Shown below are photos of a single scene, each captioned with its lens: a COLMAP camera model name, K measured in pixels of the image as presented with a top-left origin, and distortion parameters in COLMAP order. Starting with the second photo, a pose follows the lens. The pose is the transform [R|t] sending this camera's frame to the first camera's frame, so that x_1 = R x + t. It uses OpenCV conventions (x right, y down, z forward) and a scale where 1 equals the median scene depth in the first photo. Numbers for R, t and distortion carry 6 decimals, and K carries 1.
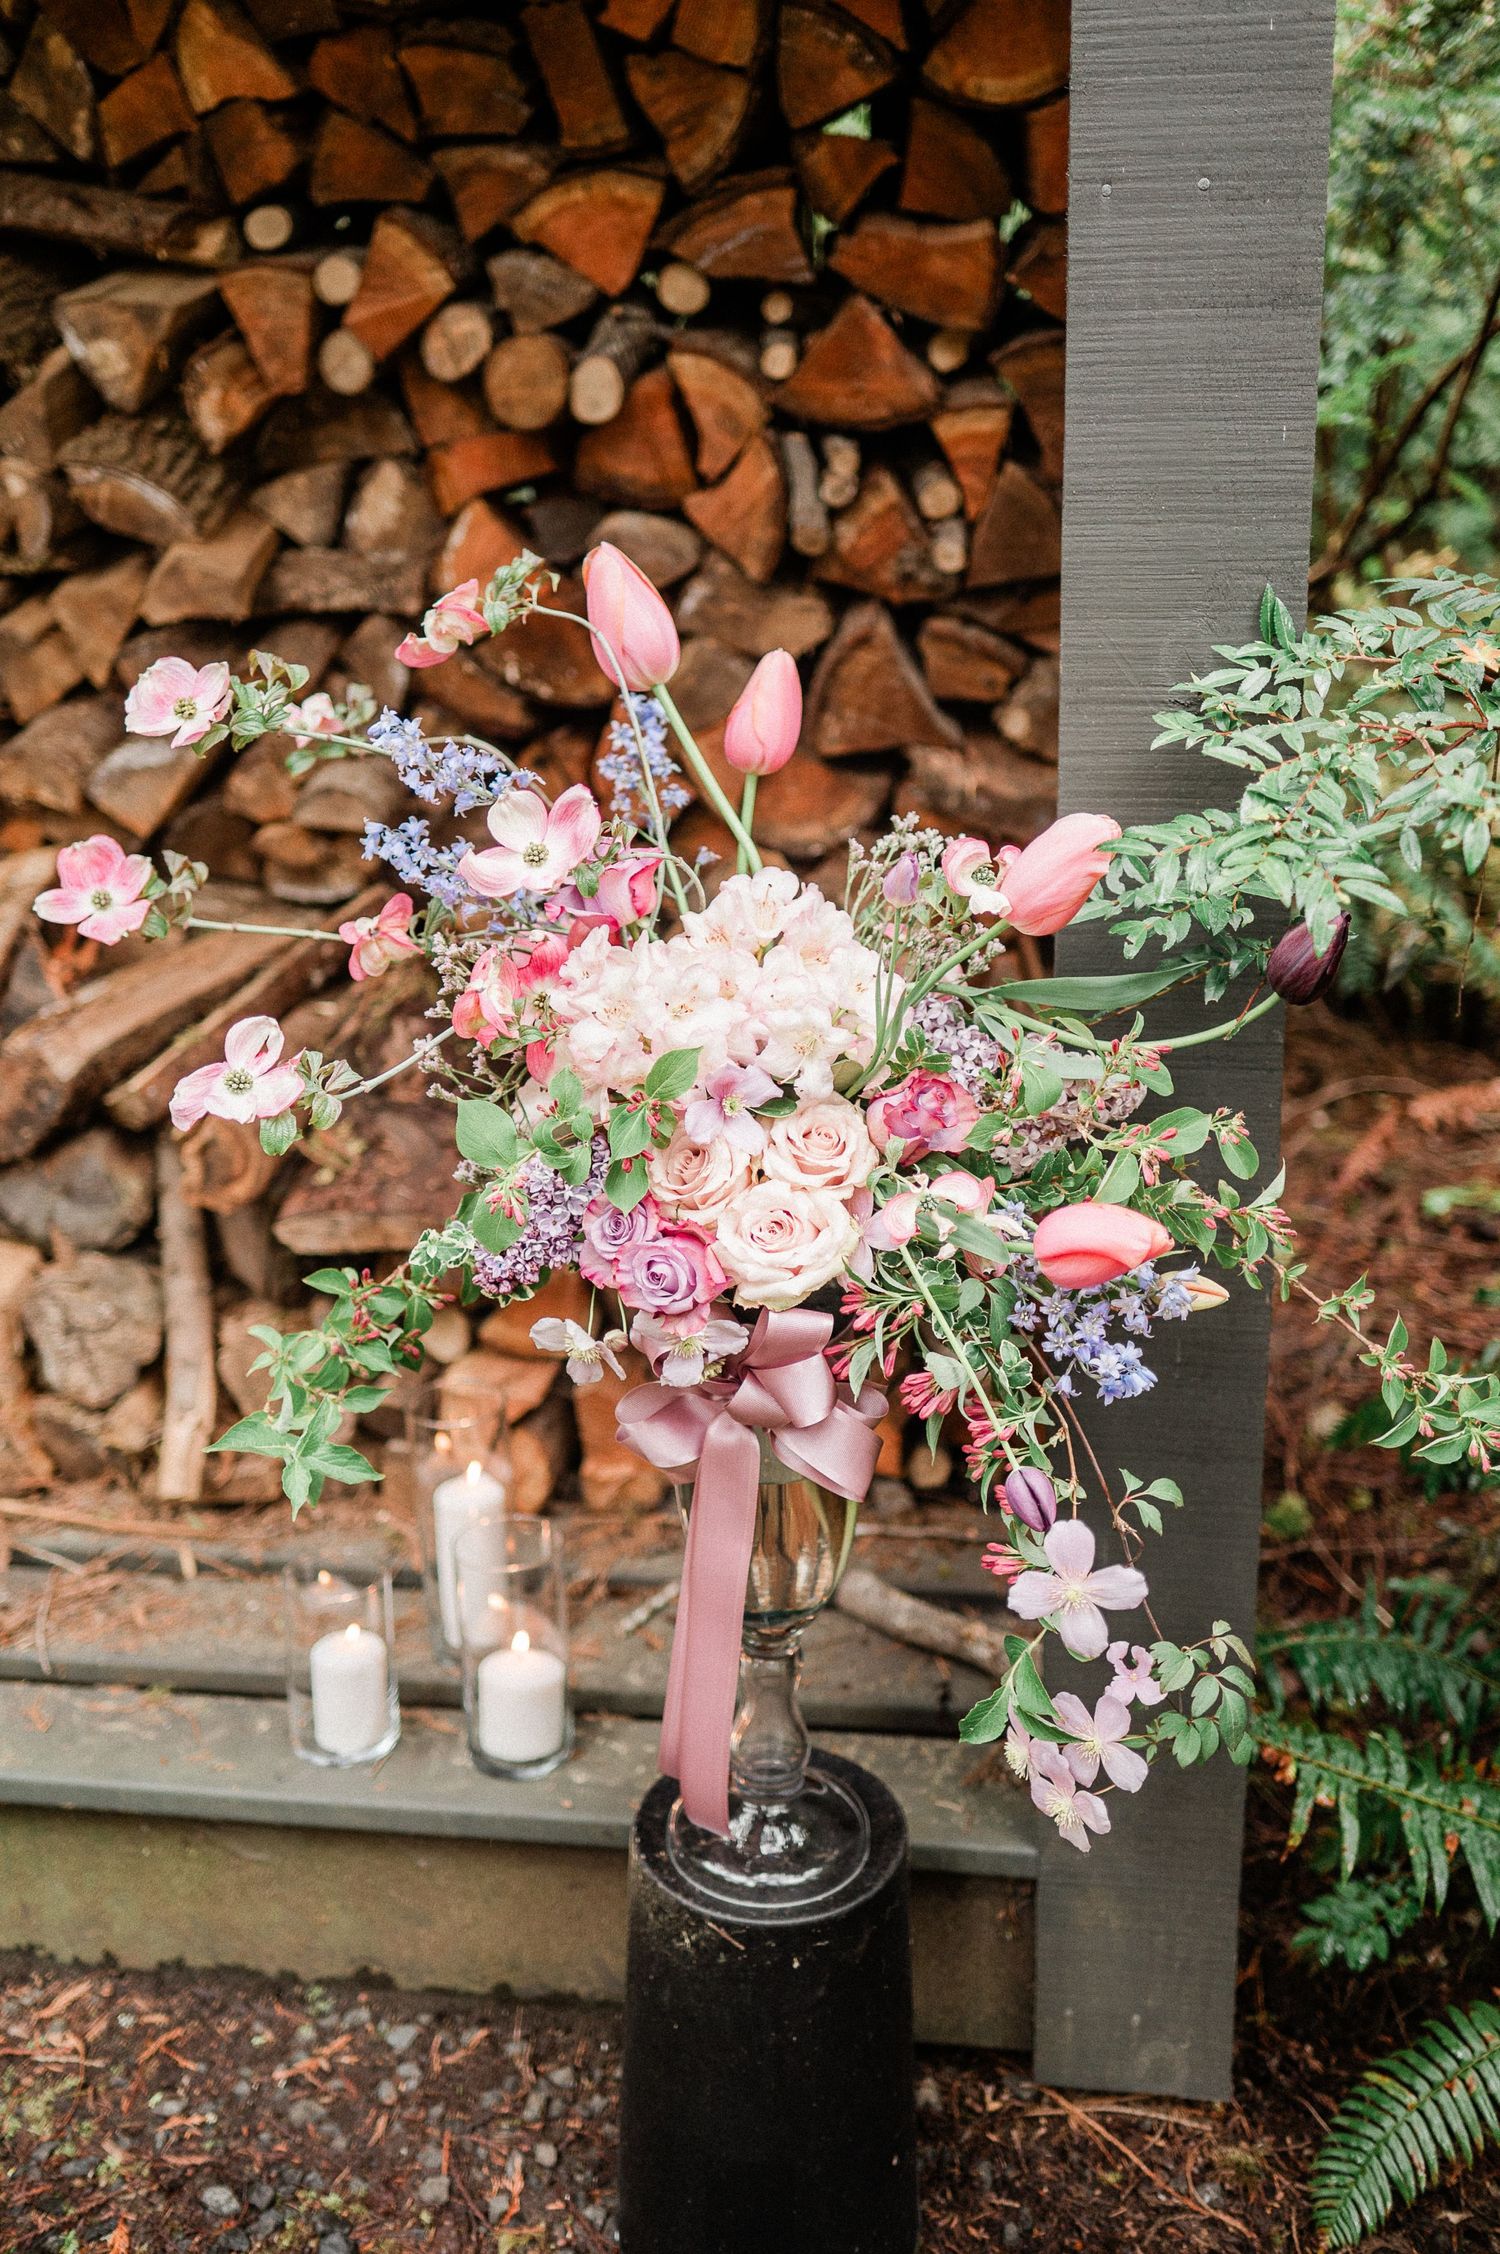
lens RADIAL K [[2244.1, 0, 750.0], [0, 2244.1, 1127.0], [0, 0, 1]] dist [-0.012860, -0.018071]
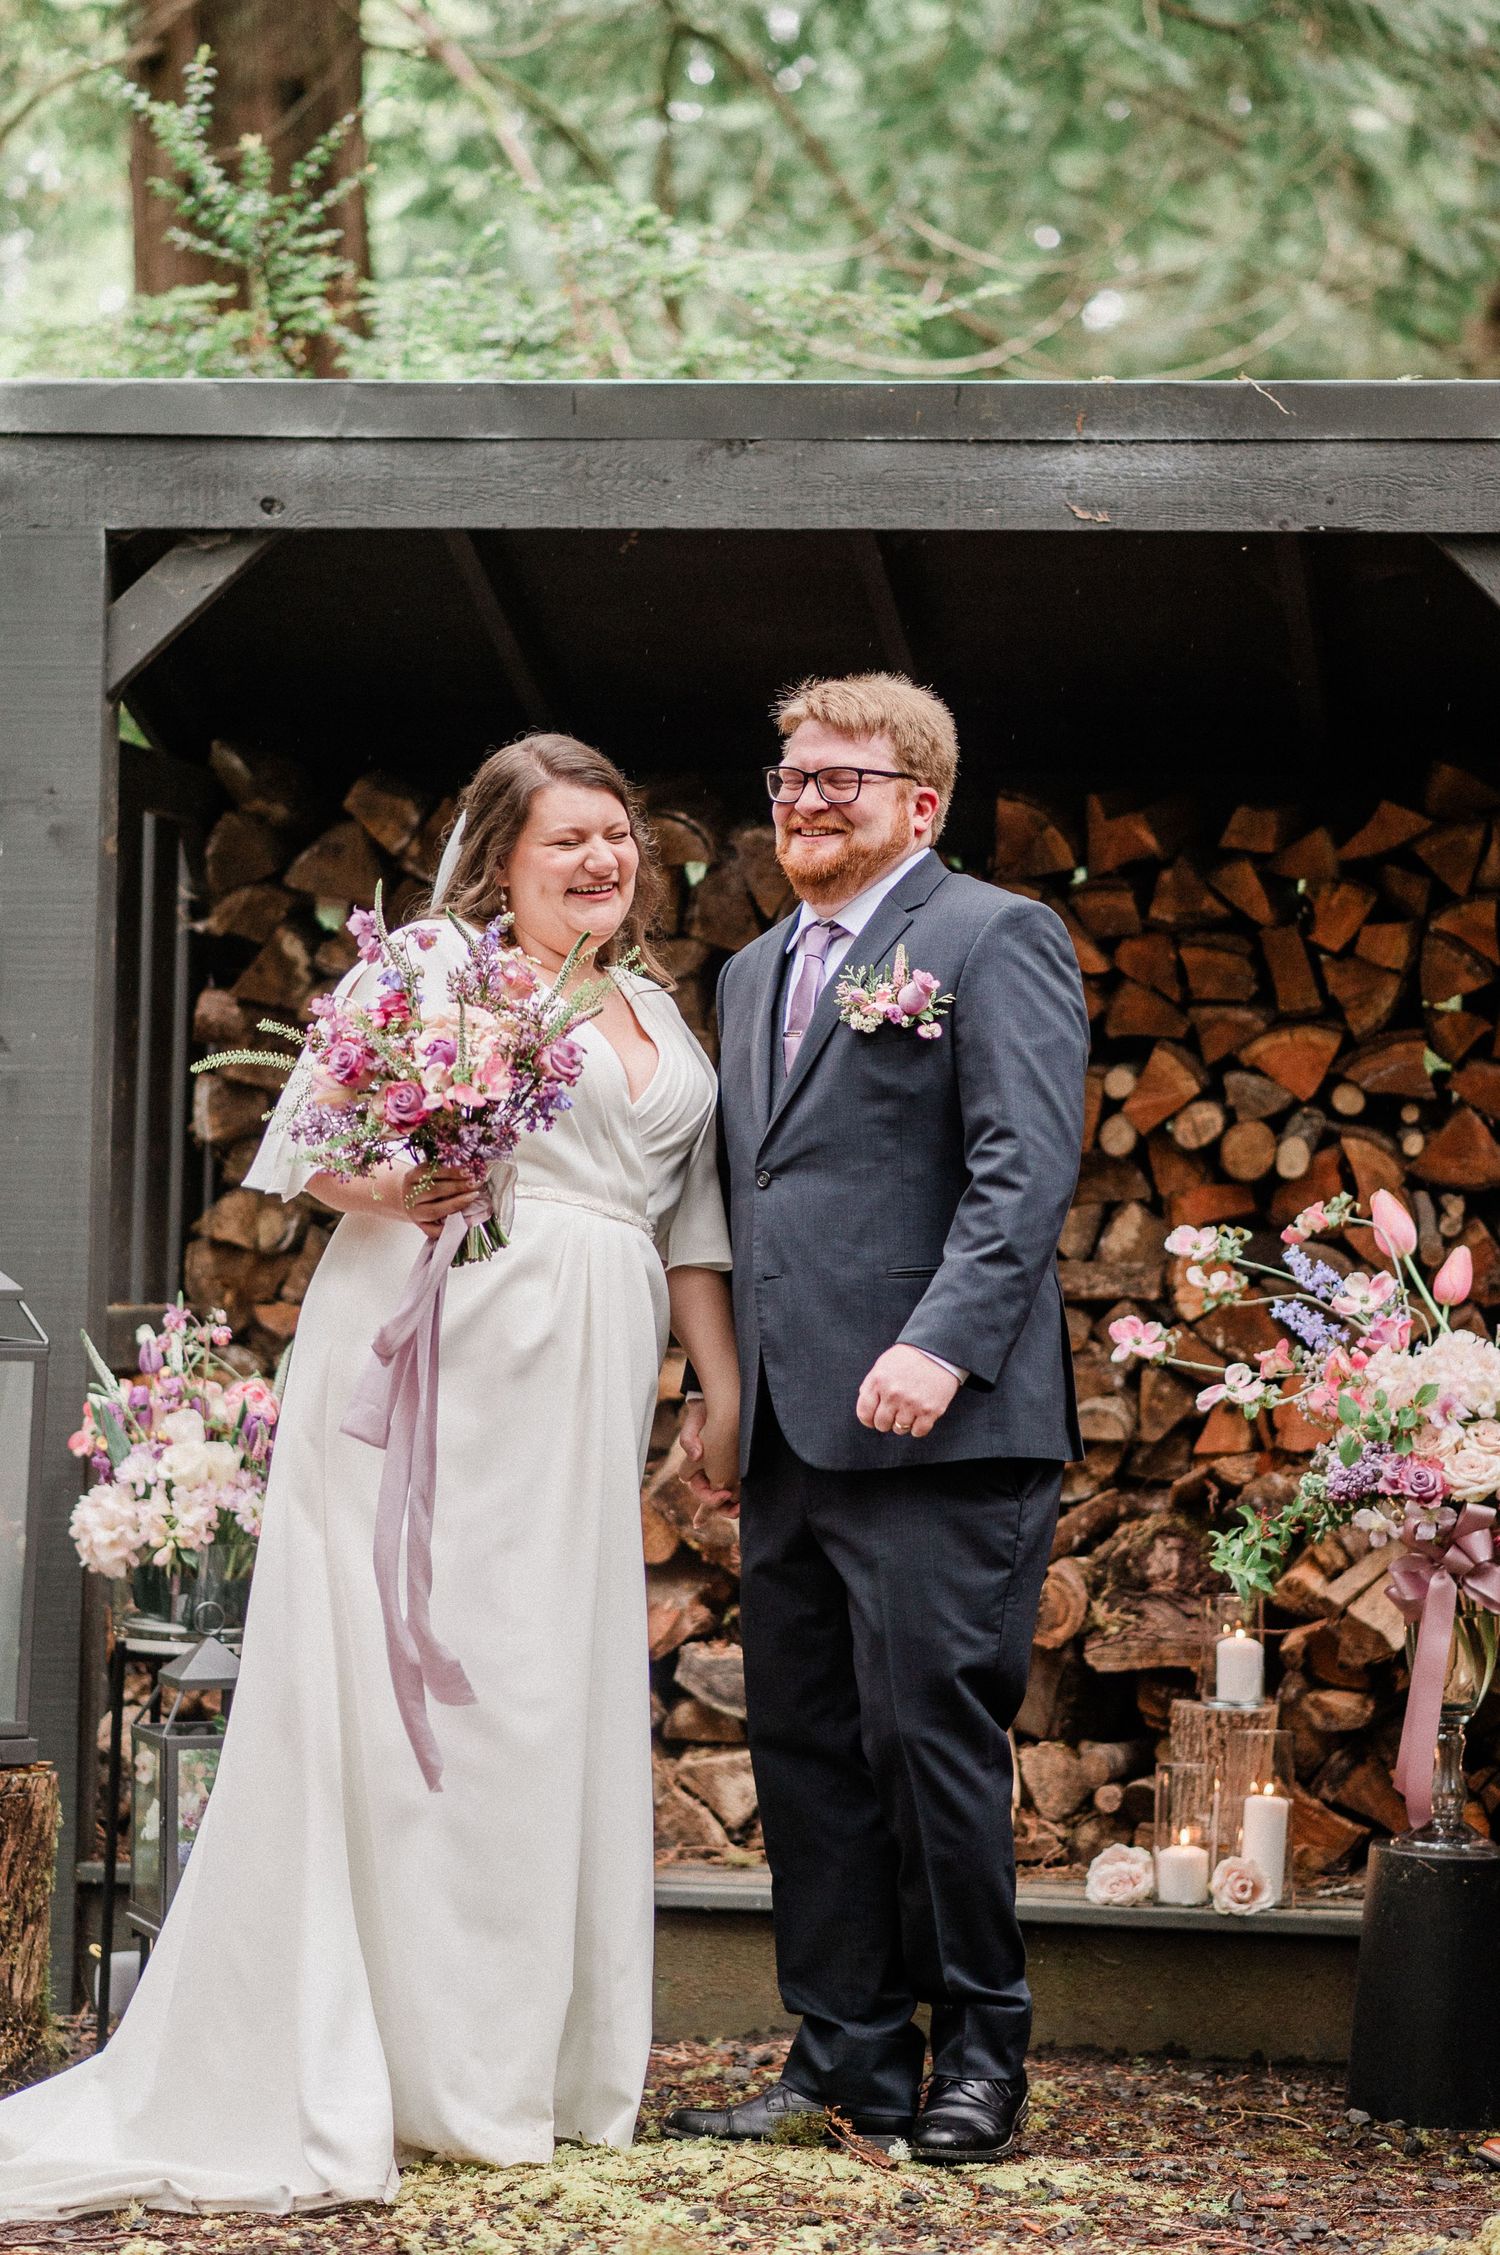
lens RADIAL K [[5968.6, 0, 750.0], [0, 5968.6, 1127.5], [0, 0, 1]] dist [-0.094086, 0.471418]
pose [[0.998853, 0.045523, -0.014877, -0.380270], [-0.047782, 0.926162, -0.374088, 1.194598], [-0.003251, 0.374369, 0.927274, -2.786024]]
